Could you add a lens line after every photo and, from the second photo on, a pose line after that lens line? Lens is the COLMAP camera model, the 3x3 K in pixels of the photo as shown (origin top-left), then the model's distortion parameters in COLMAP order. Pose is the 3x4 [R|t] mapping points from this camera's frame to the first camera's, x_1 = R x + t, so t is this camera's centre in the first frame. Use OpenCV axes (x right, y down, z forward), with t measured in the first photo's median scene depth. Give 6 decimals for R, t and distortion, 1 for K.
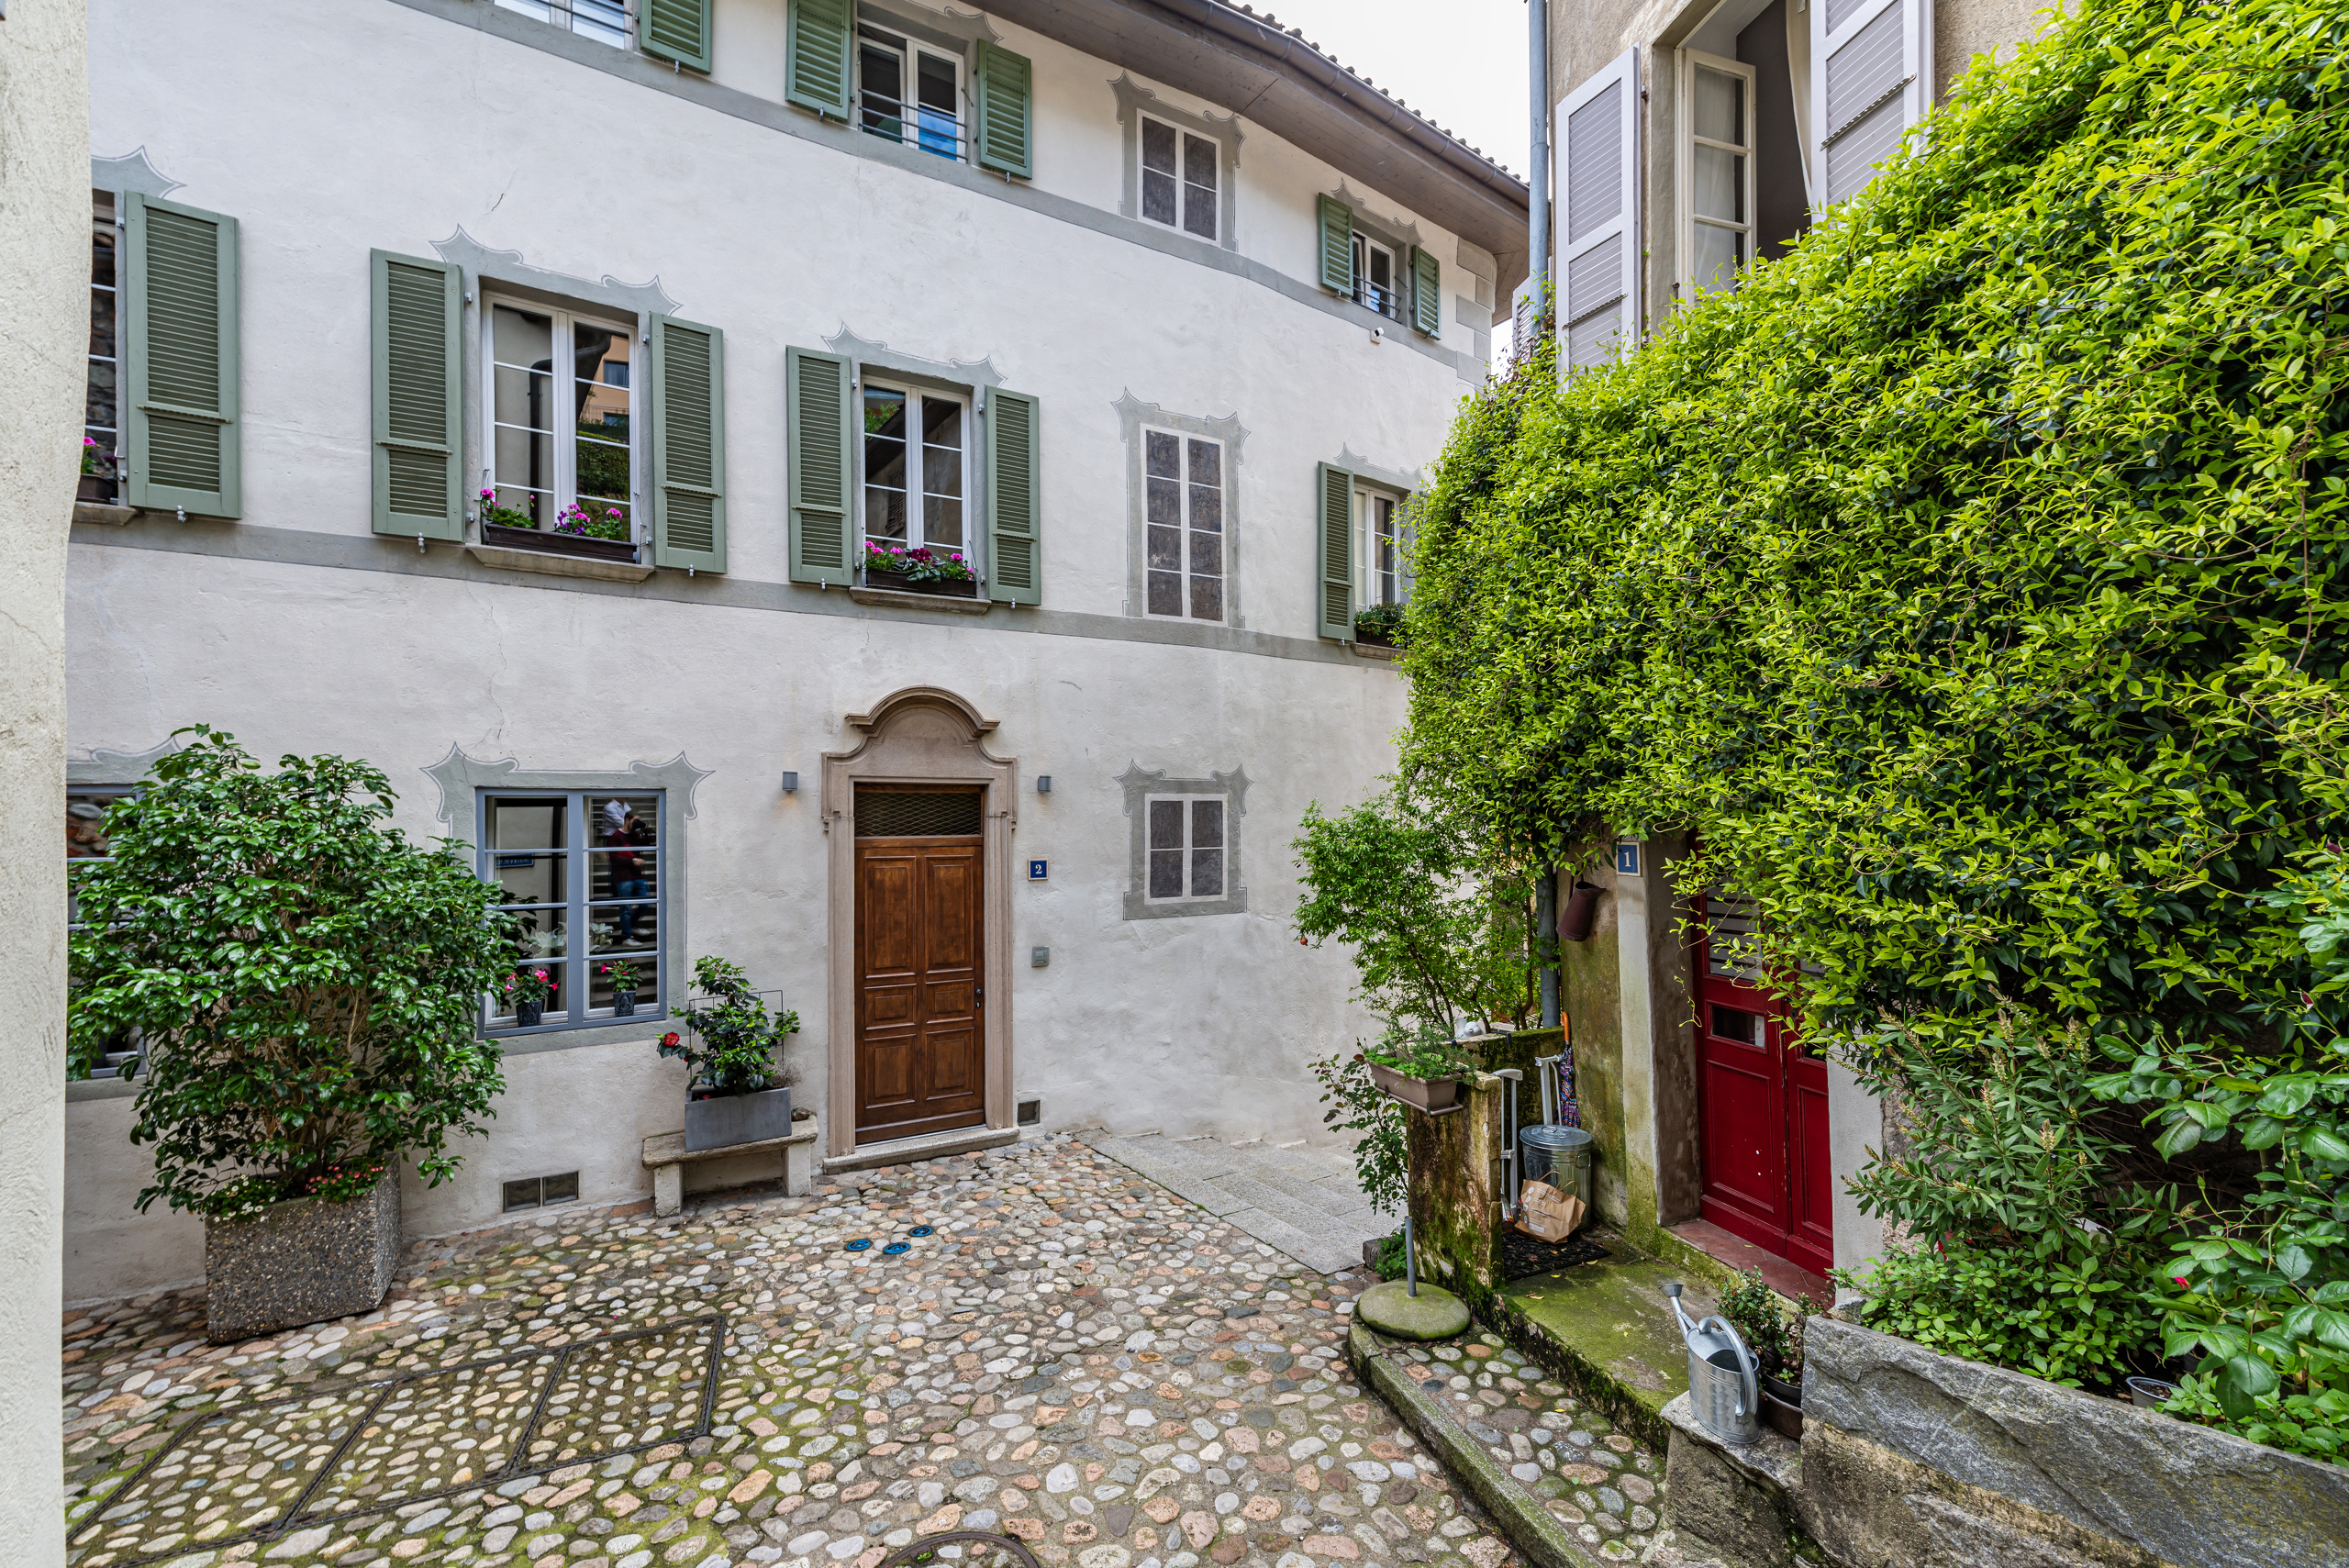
lens RADIAL K [[945.1, 0, 1176.2], [0, 945.1, 814.9], [0, 0, 1]] dist [0.015201, -0.005516]
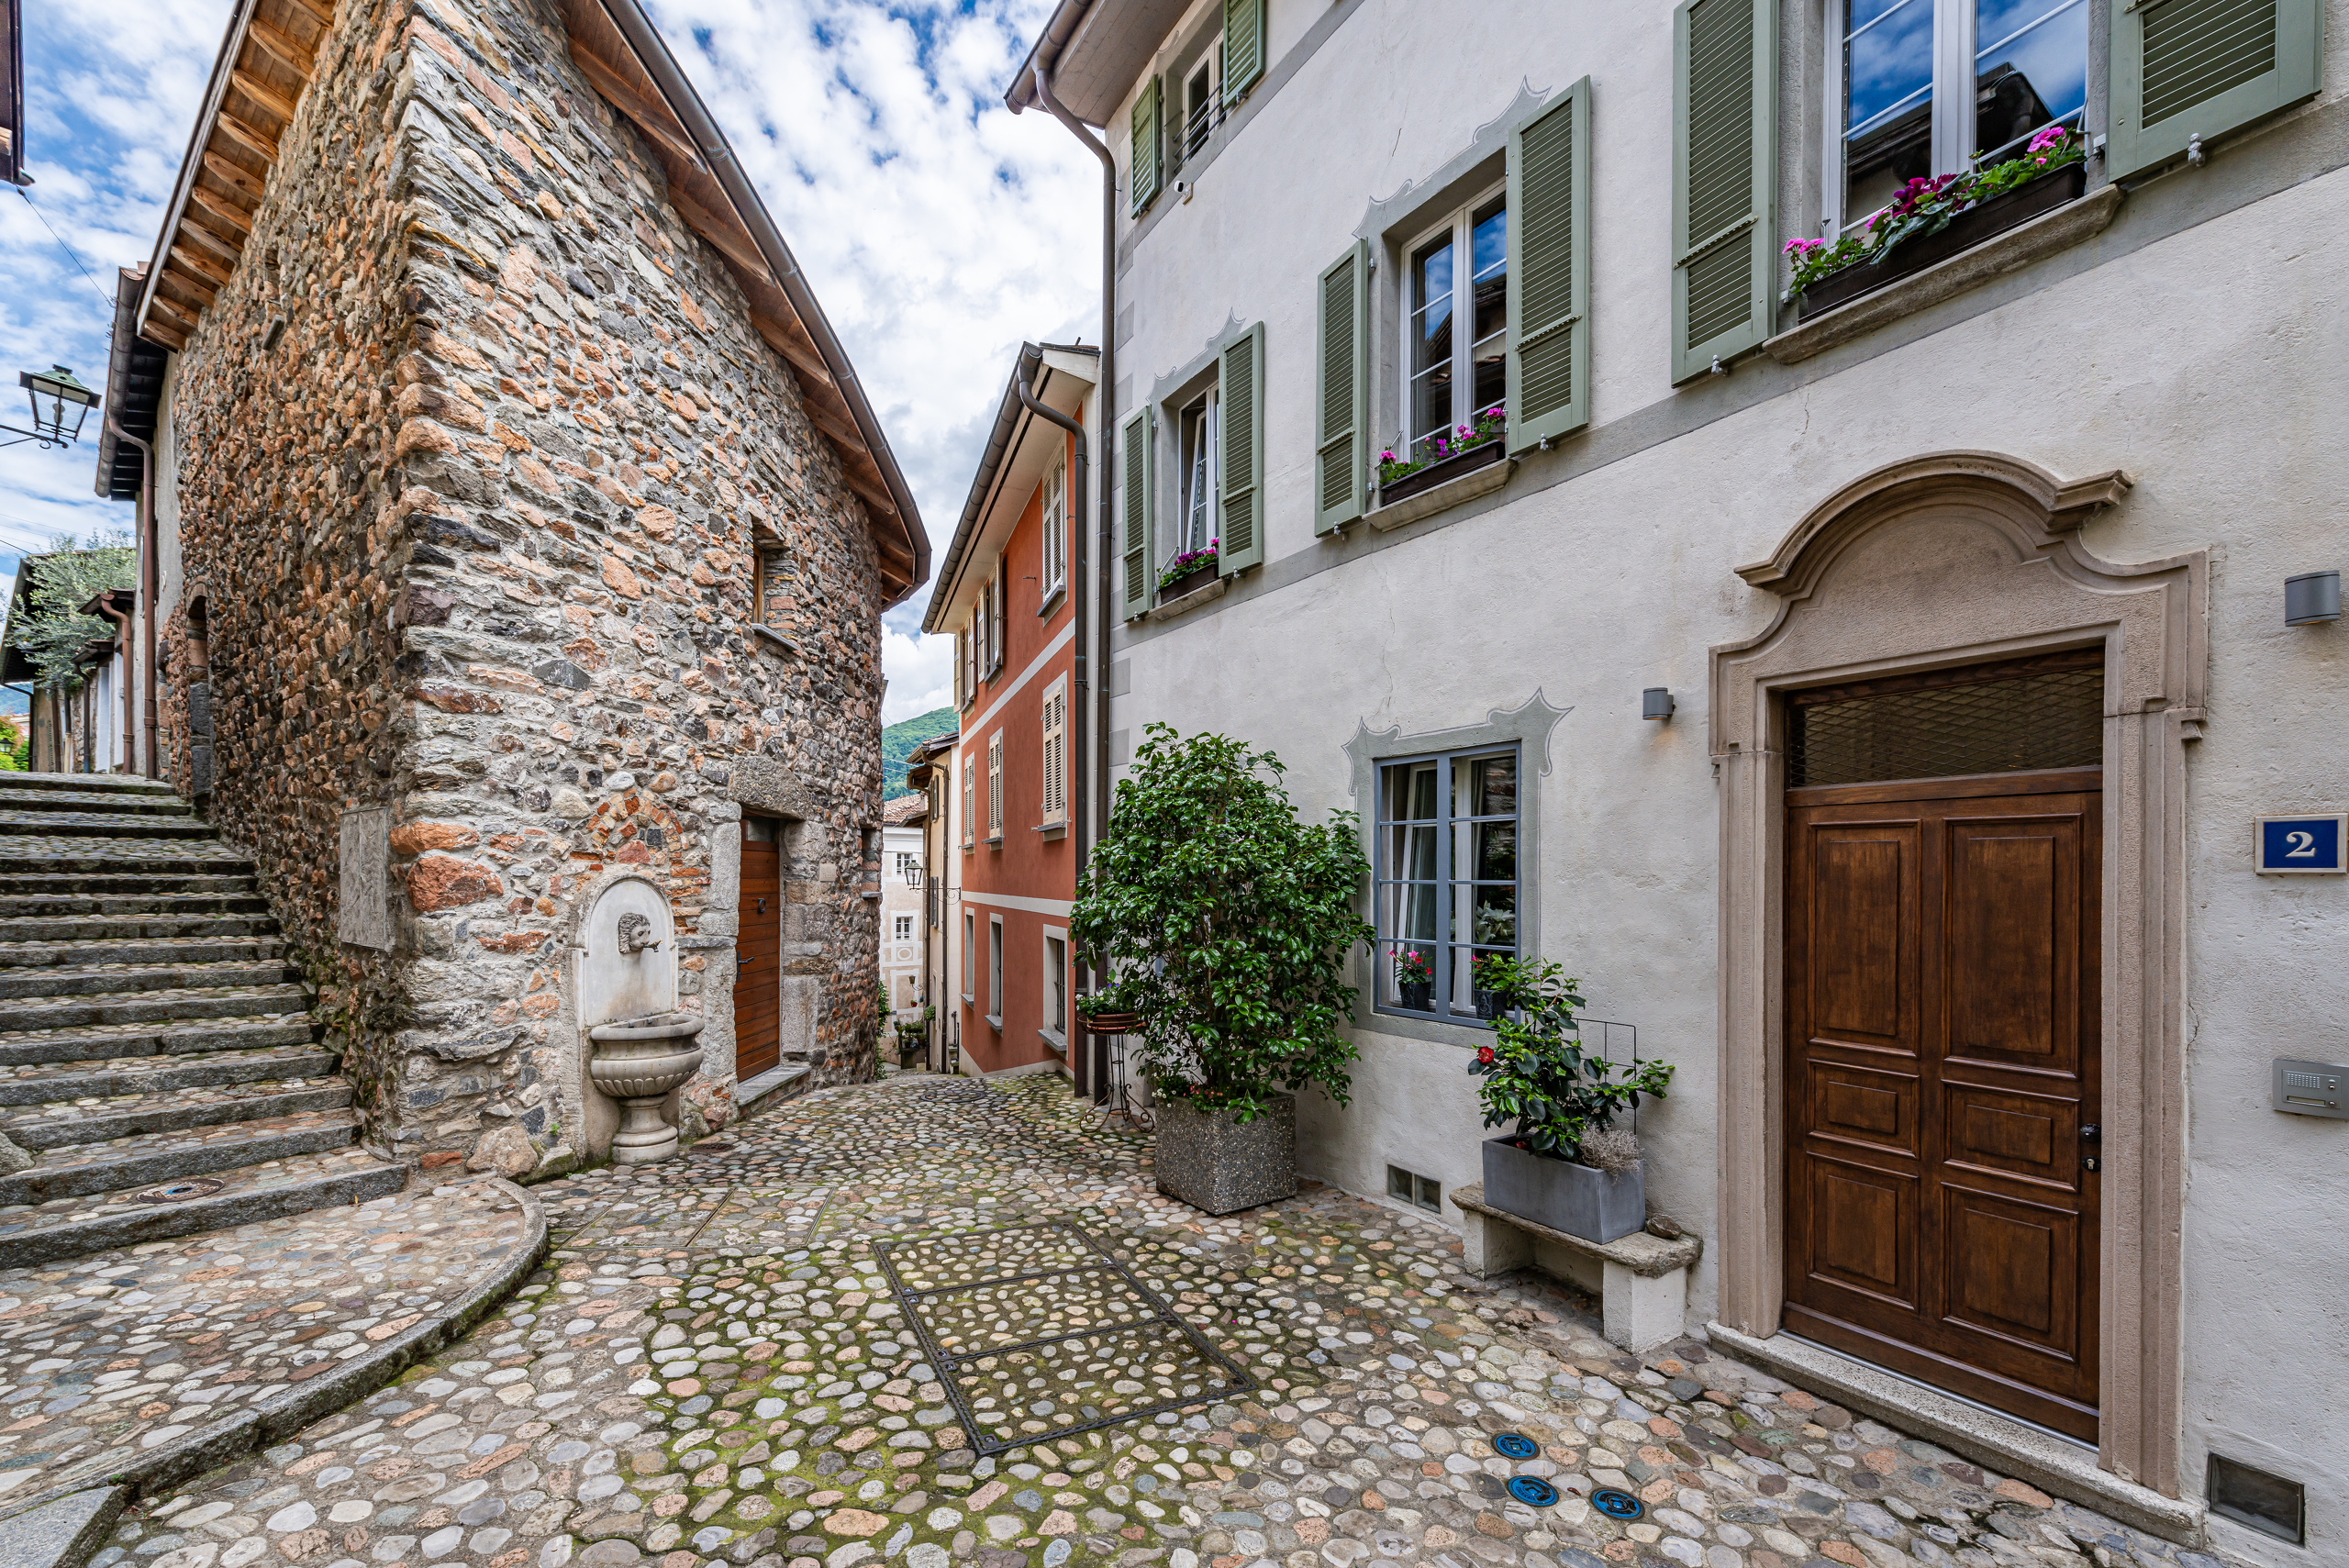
lens RADIAL K [[937.0, 0, 1186.4], [0, 937.0, 882.0], [0, 0, 1]] dist [0.008665, -0.000436]
pose [[0.096312, 0.014186, -0.995250, 0.204318], [0.004887, 0.999880, 0.014725, 0.077126], [0.995339, -0.006282, 0.096231, 0.650738]]
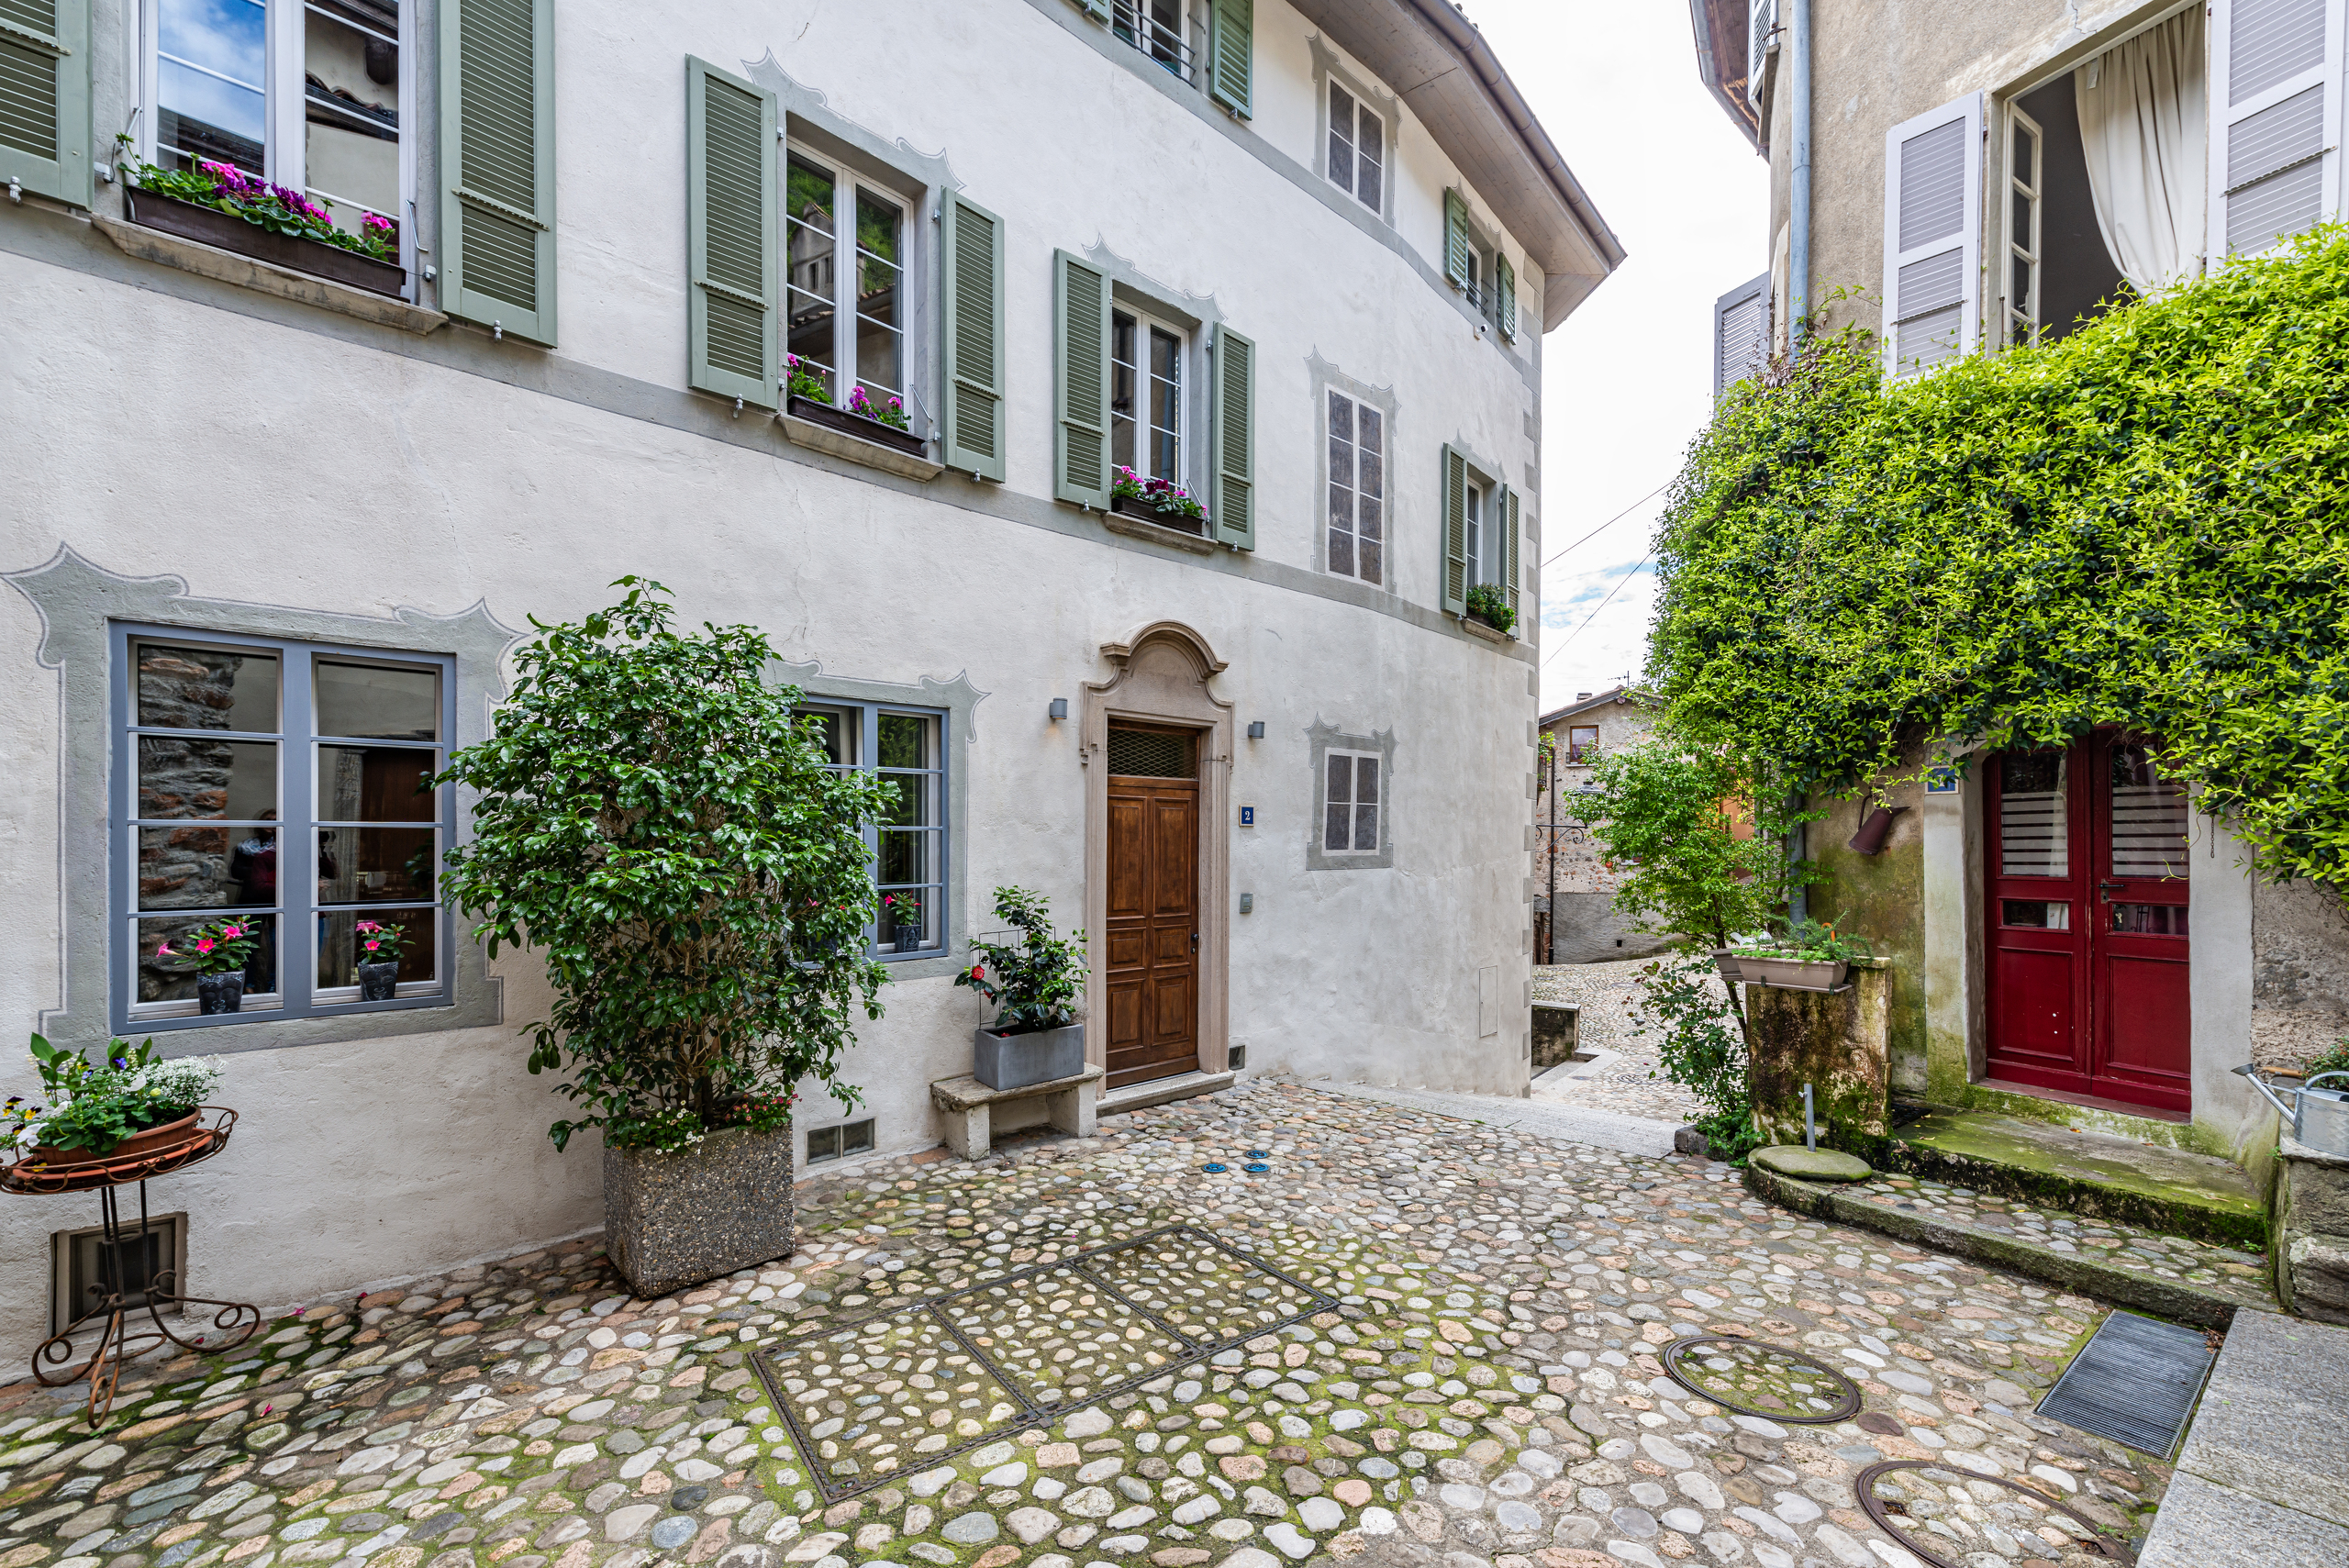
lens RADIAL K [[955.5, 0, 1194.2], [0, 955.5, 840.0], [0, 0, 1]] dist [0.016695, -0.006236]
pose [[0.972579, 0.010751, 0.232325, -0.520885], [-0.012980, 0.999883, 0.008069, 0.090838], [-0.232211, -0.010864, 0.972605, 0.032789]]
